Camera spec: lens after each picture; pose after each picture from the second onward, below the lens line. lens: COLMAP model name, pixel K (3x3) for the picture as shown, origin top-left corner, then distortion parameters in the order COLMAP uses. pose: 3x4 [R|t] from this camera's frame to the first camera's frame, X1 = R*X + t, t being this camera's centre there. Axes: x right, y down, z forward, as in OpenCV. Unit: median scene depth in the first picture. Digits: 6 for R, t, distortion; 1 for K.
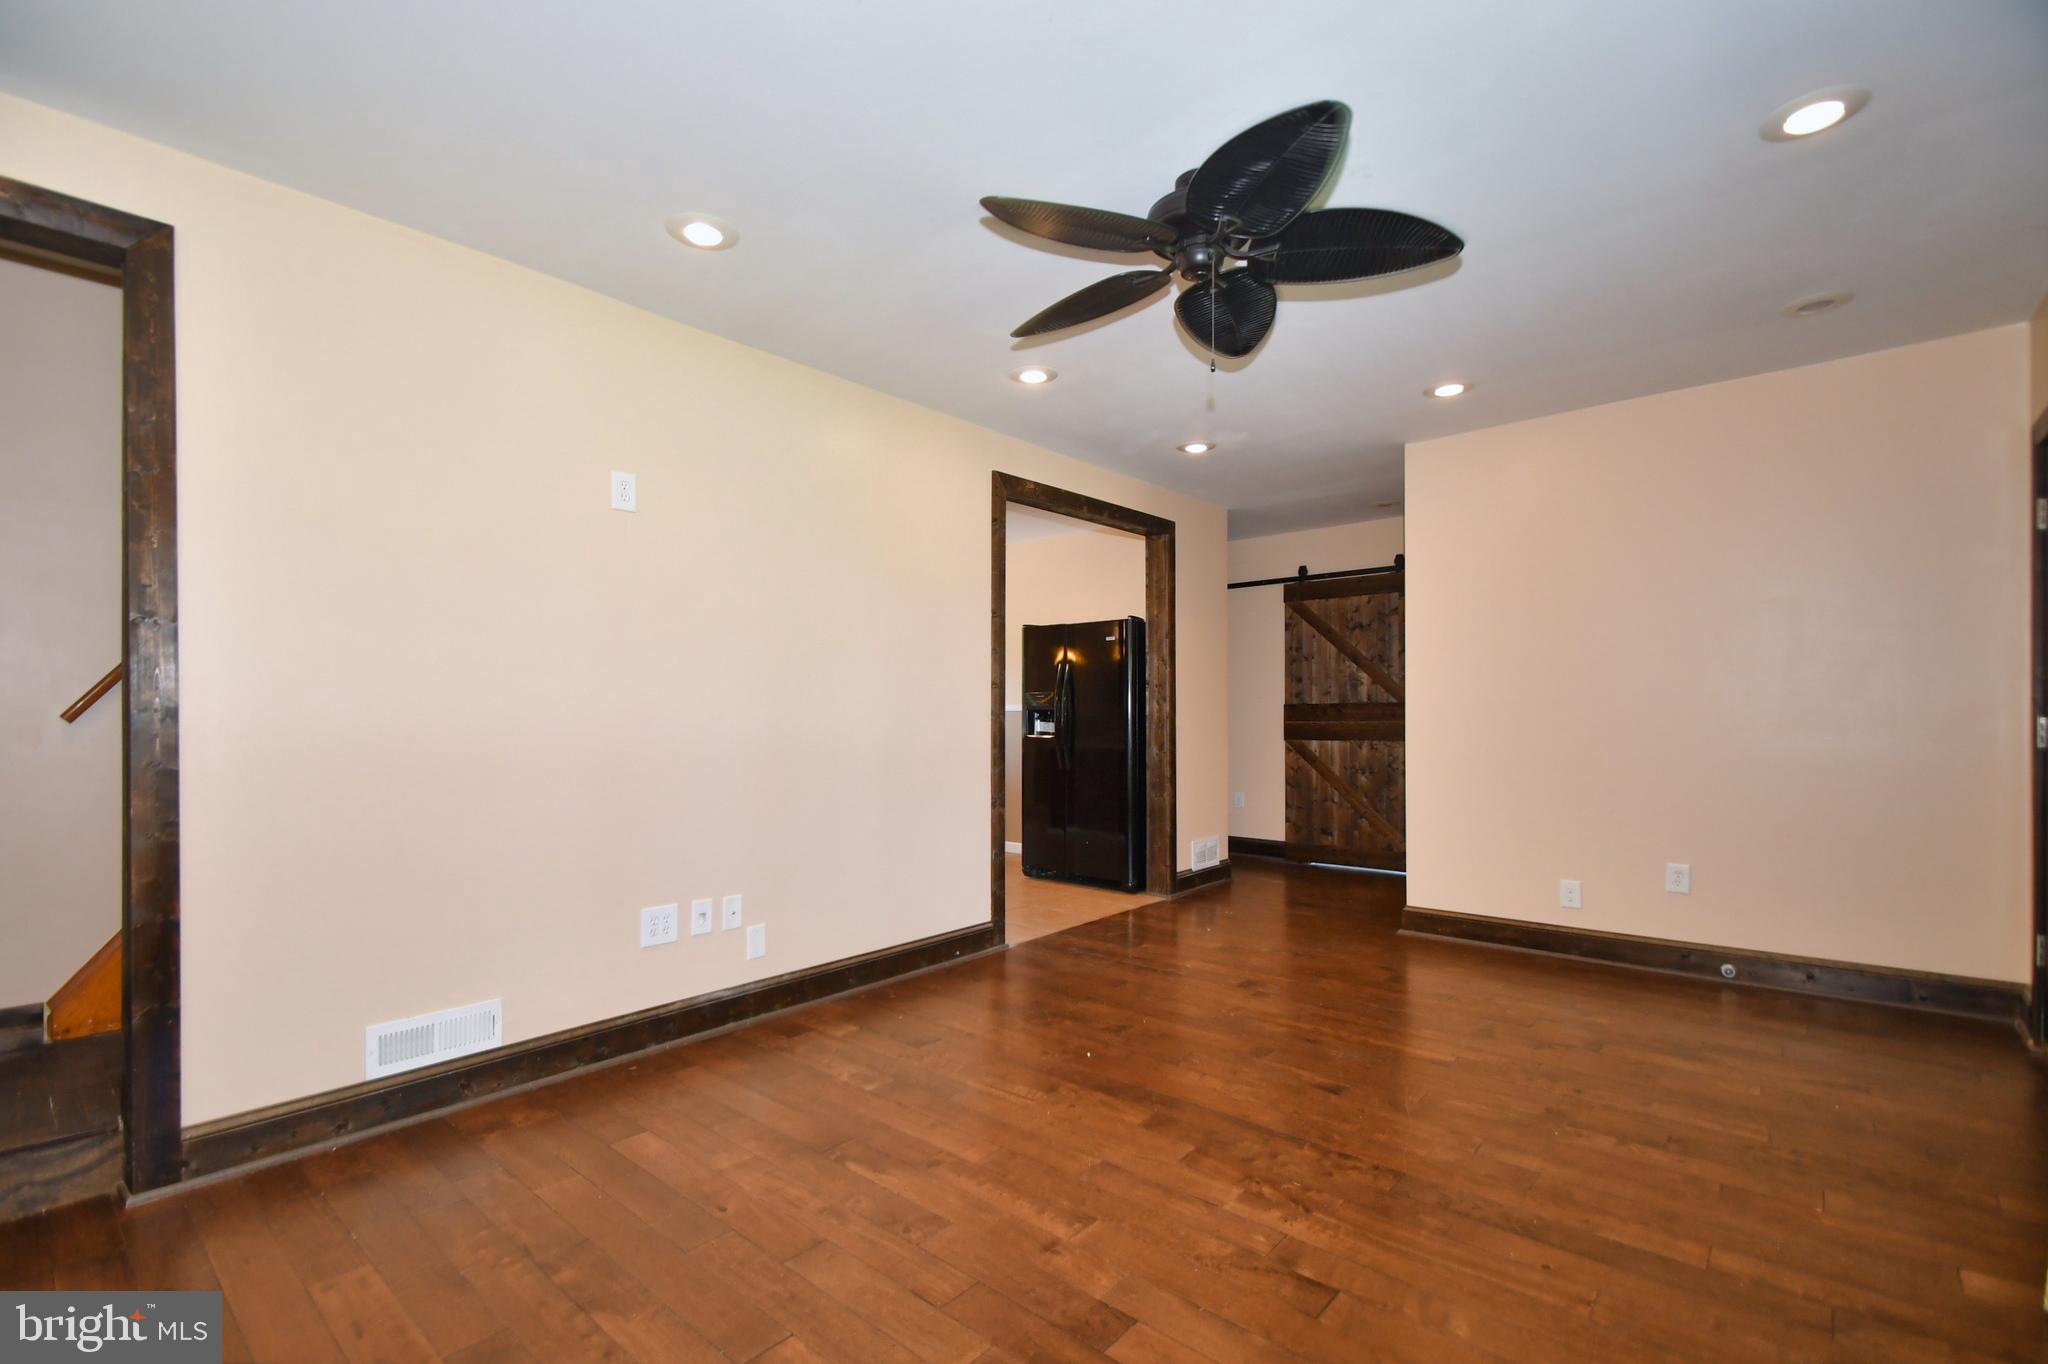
lens RADIAL K [[904.2, 0, 995.0], [0, 904.2, 715.5], [0, 0, 1]] dist [0.020332, -0.018429]
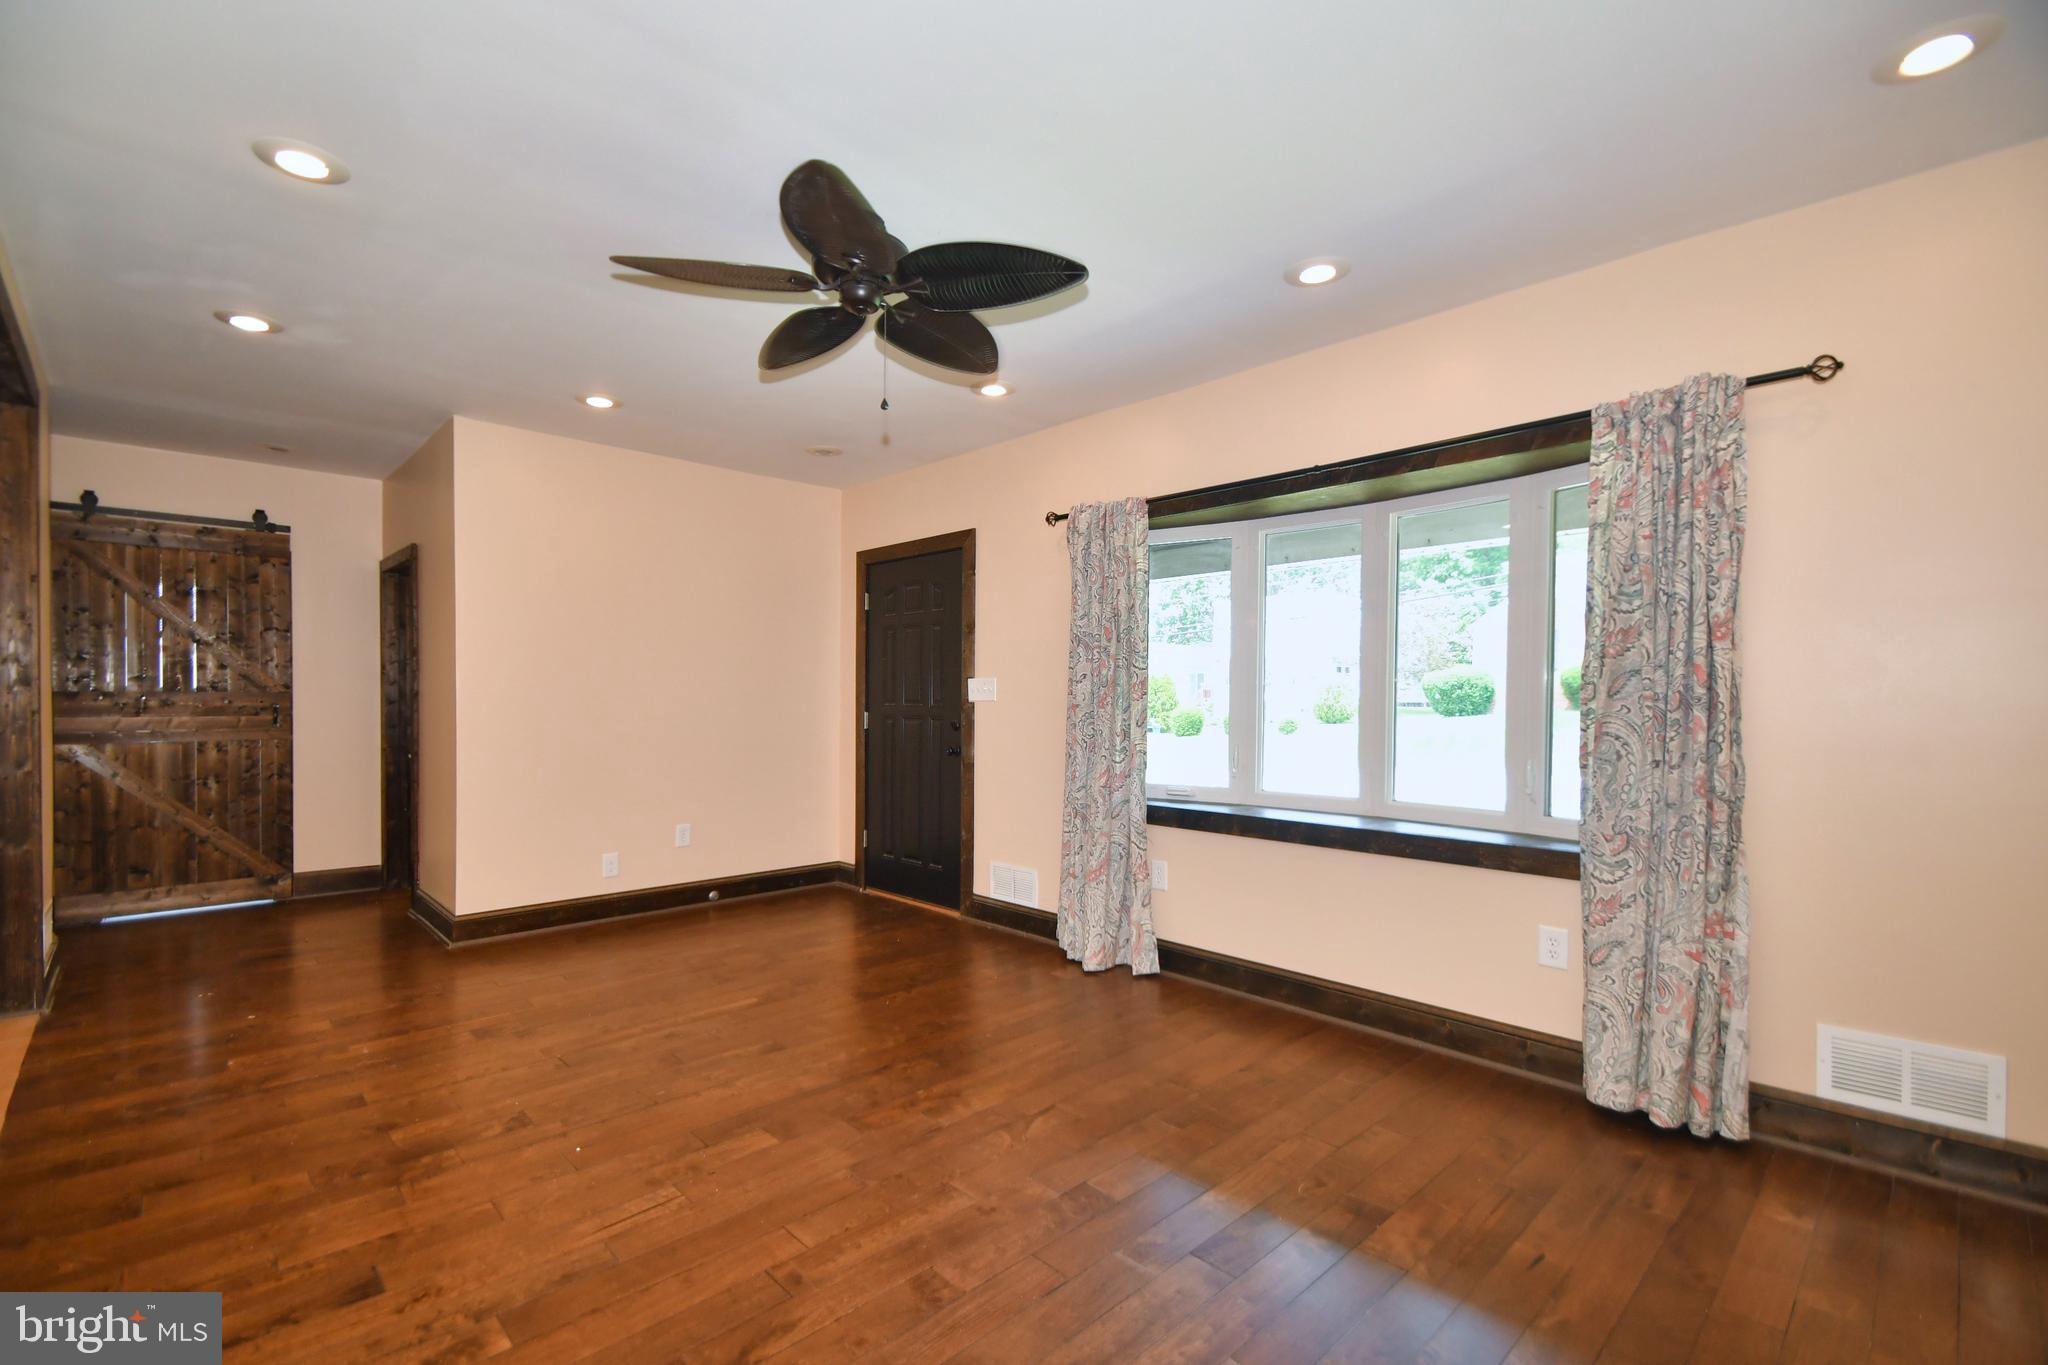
lens RADIAL K [[892.7, 0, 999.6], [0, 892.7, 717.4], [0, 0, 1]] dist [0.022756, -0.017315]
pose [[0.081818, -0.011864, 0.996577, -0.695933], [-0.005024, 0.999912, 0.012316, -0.012219], [-0.996635, -0.006014, 0.081751, 0.627345]]
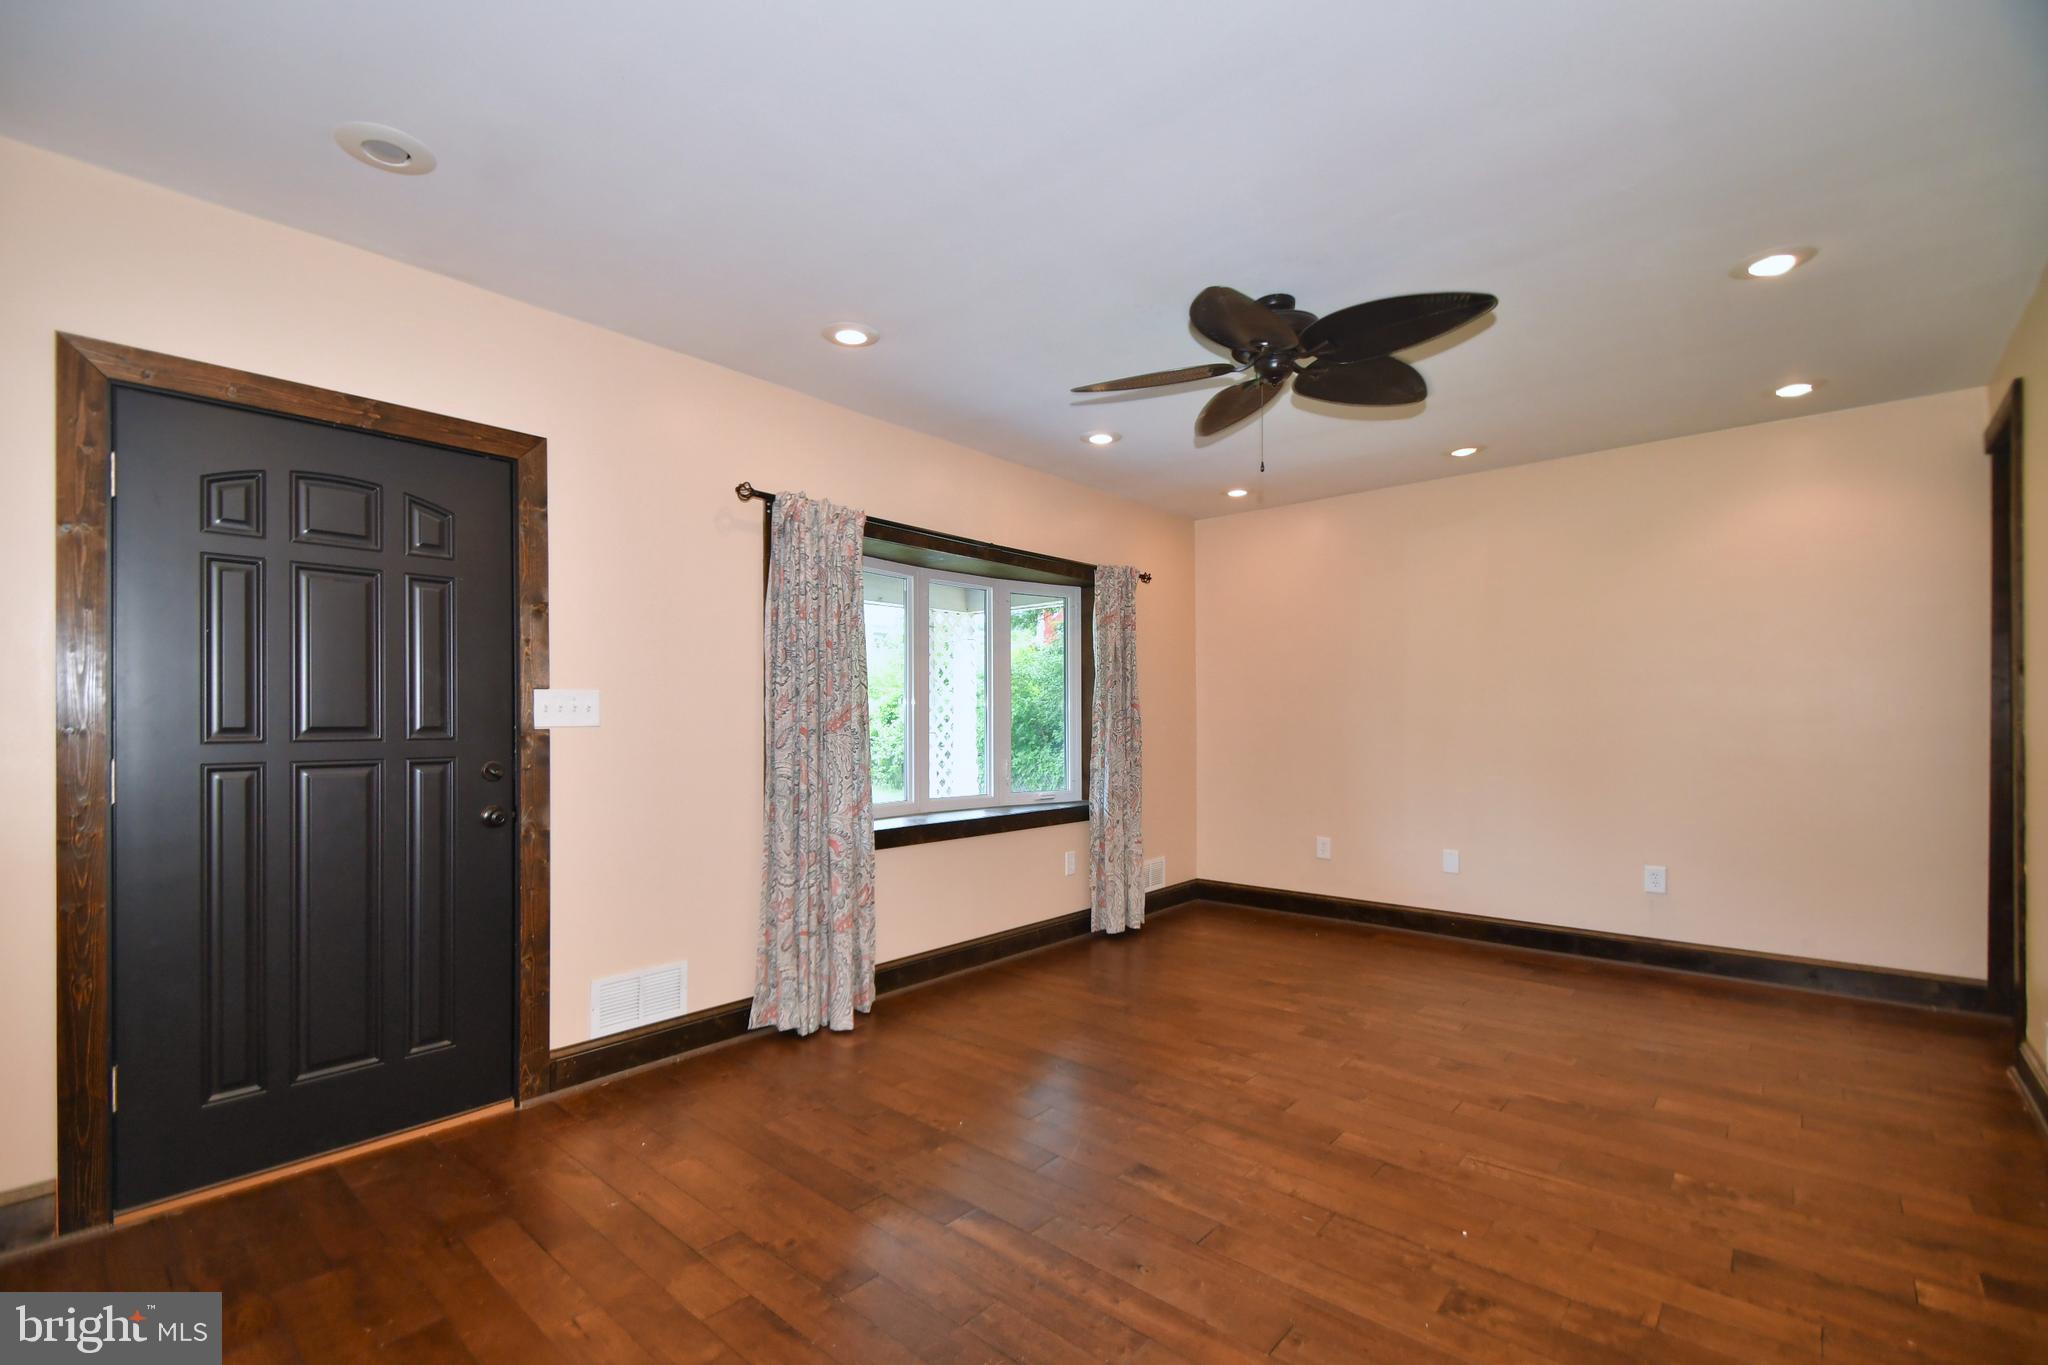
lens RADIAL K [[892.7, 0, 999.6], [0, 892.7, 717.4], [0, 0, 1]] dist [0.022756, -0.017315]
pose [[-0.999966, 0.007552, 0.003323, 0.497932], [0.007549, 0.999971, -0.001074, -0.028597], [-0.003331, -0.001048, -0.999994, 1.850487]]
